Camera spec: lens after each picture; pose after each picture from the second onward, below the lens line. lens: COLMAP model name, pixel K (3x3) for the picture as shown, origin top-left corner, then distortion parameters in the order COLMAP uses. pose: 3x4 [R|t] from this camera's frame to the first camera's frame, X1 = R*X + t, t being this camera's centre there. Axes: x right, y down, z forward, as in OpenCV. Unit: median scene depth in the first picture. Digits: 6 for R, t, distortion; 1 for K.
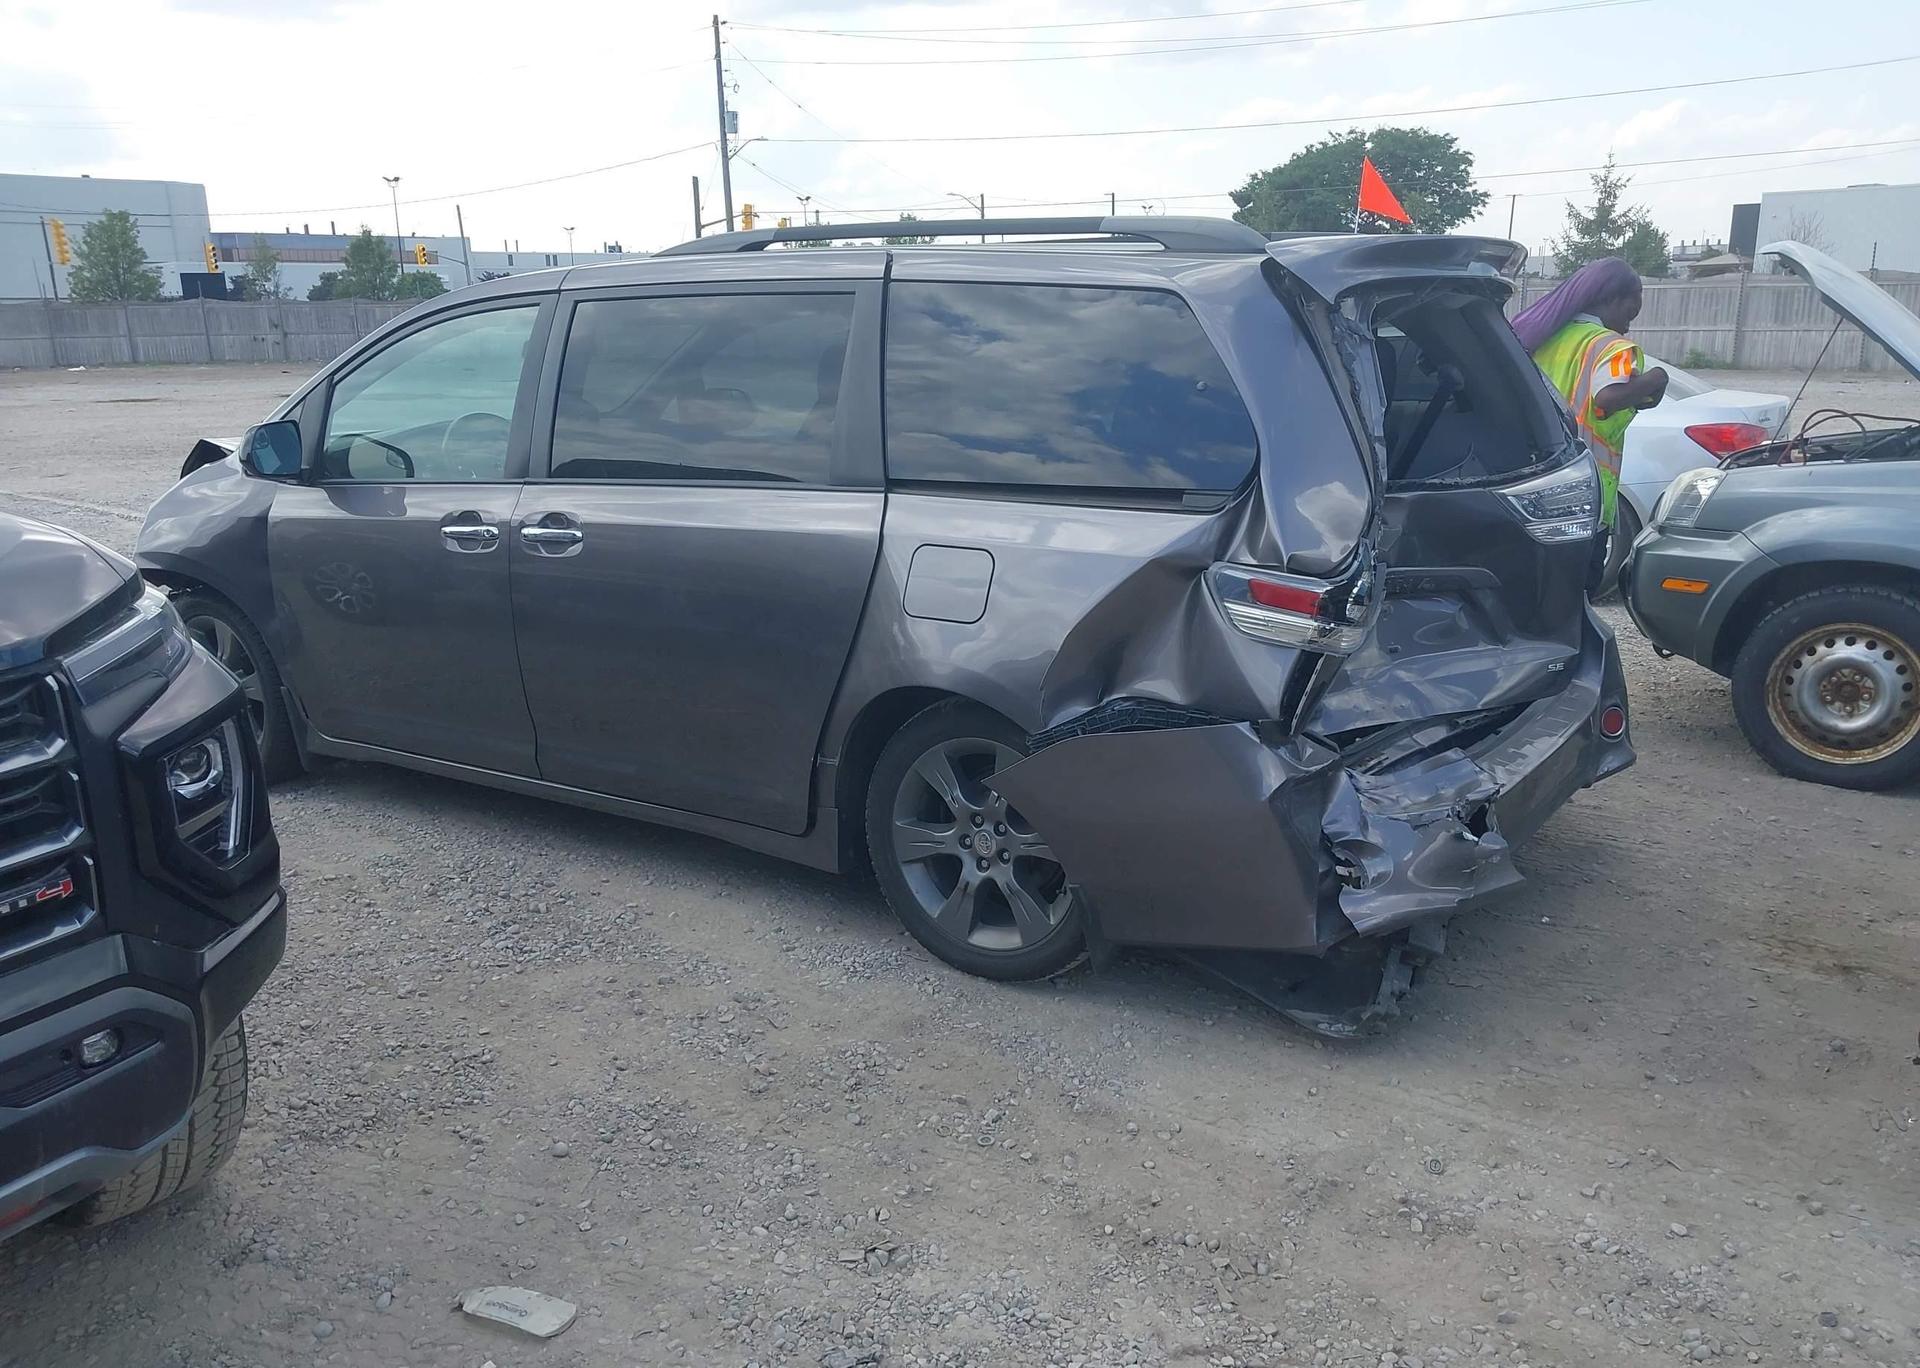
lens RADIAL K [[1554.1, 0, 950.9], [0, 1554.1, 772.5], [0, 0, 1]] dist [0.012541, -0.025476]
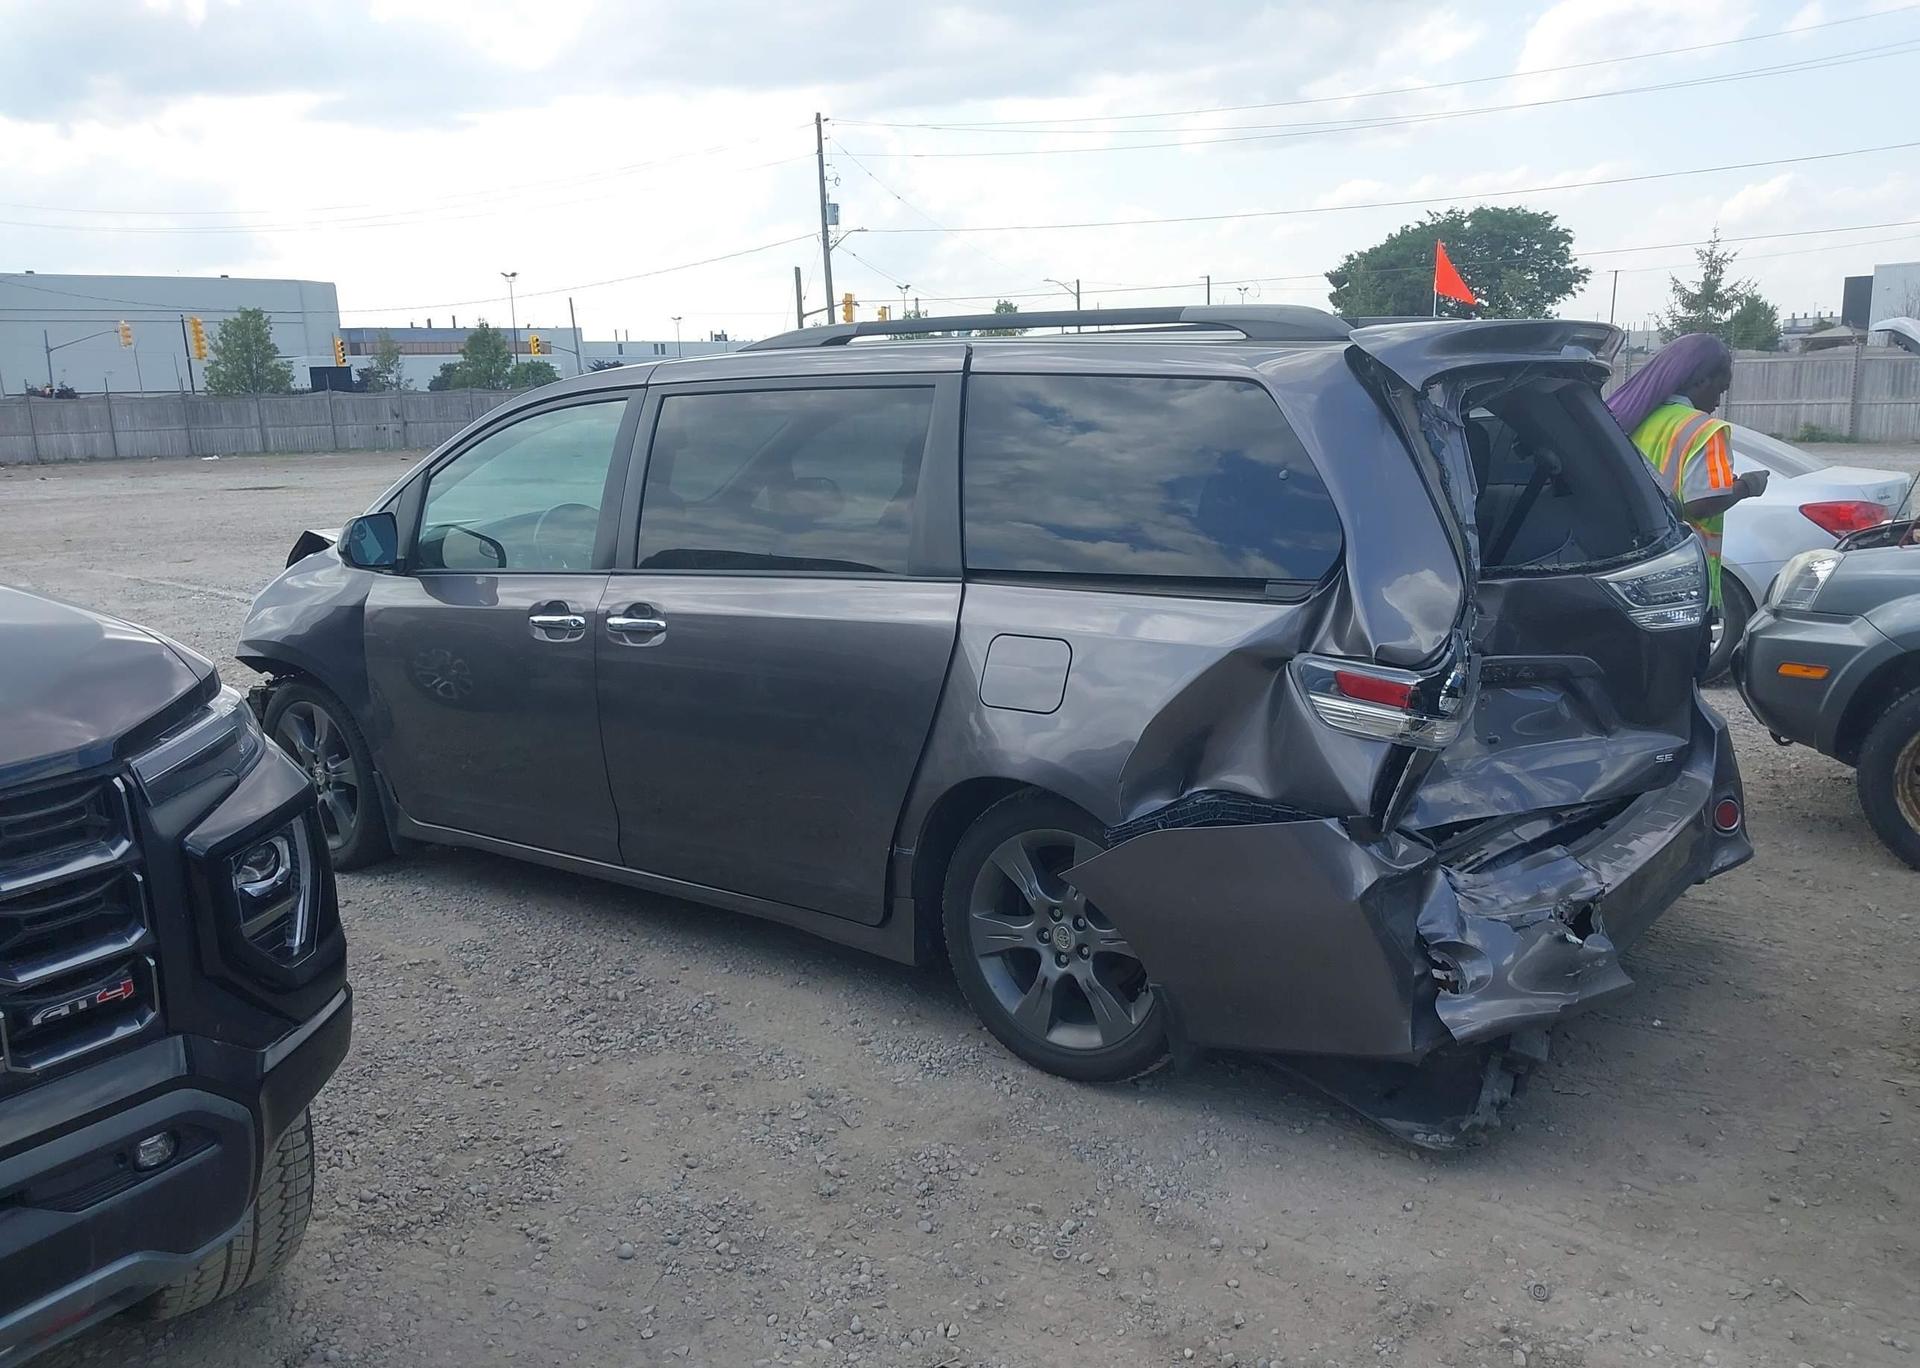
lens RADIAL K [[1554.1, 0, 940.8], [0, 1554.1, 762.8], [0, 0, 1]] dist [0.012541, -0.025476]
pose [[0.997666, 0.003120, -0.068206, 0.010735], [-0.006860, 0.998480, -0.054679, -0.010512], [0.067932, 0.055019, 0.996172, 0.017010]]
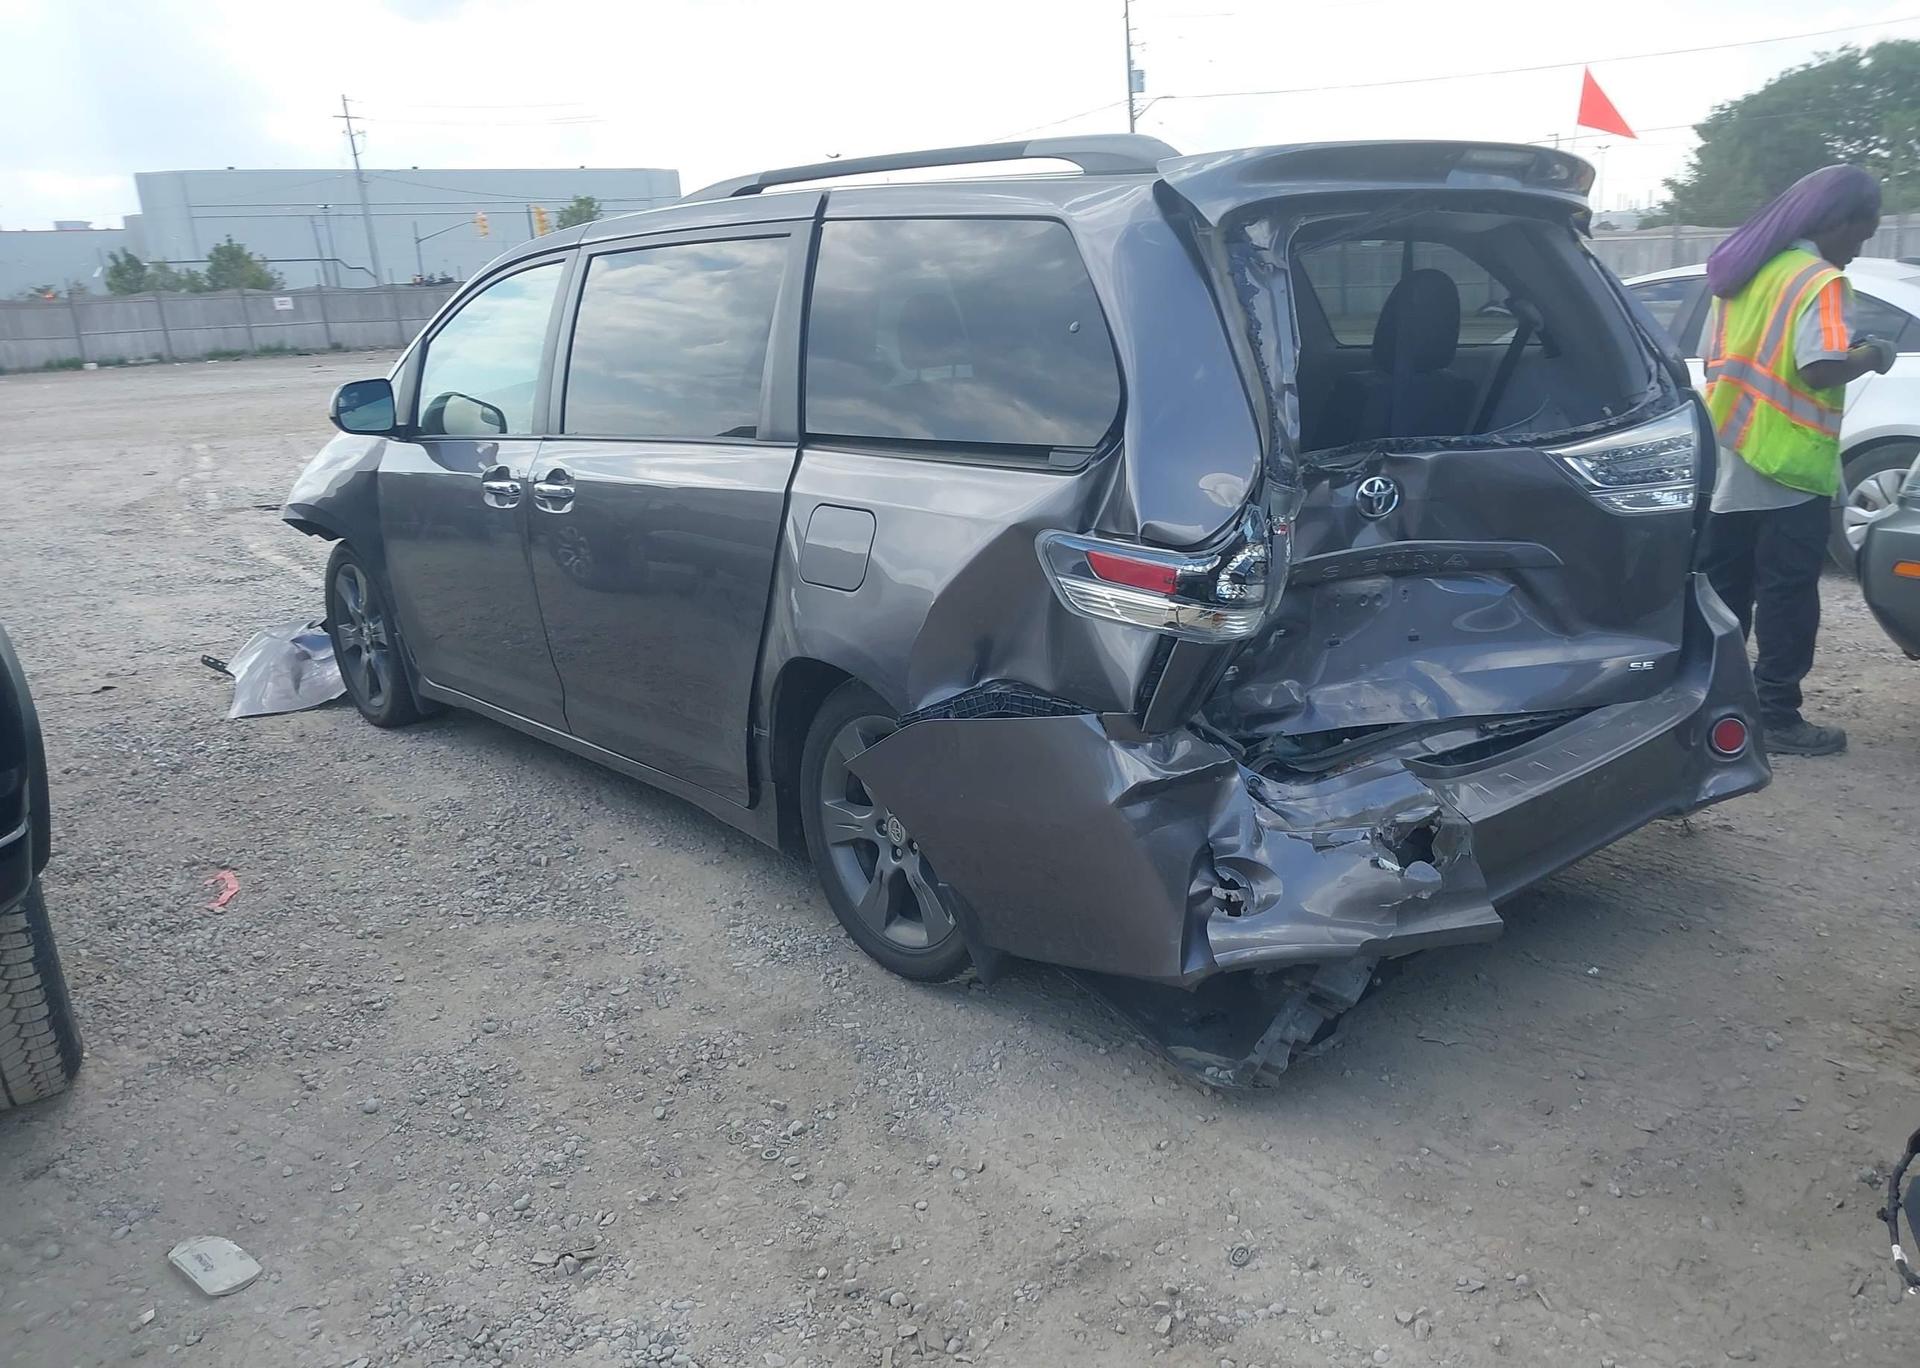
lens RADIAL K [[1554.1, 0, 928.5], [0, 1554.1, 744.6], [0, 0, 1]] dist [0.012541, -0.025476]
pose [[0.957001, 0.057565, -0.284317, 0.302961], [-0.056186, 0.998336, 0.013008, -0.018283], [0.284593, 0.003526, 0.958642, 0.122187]]
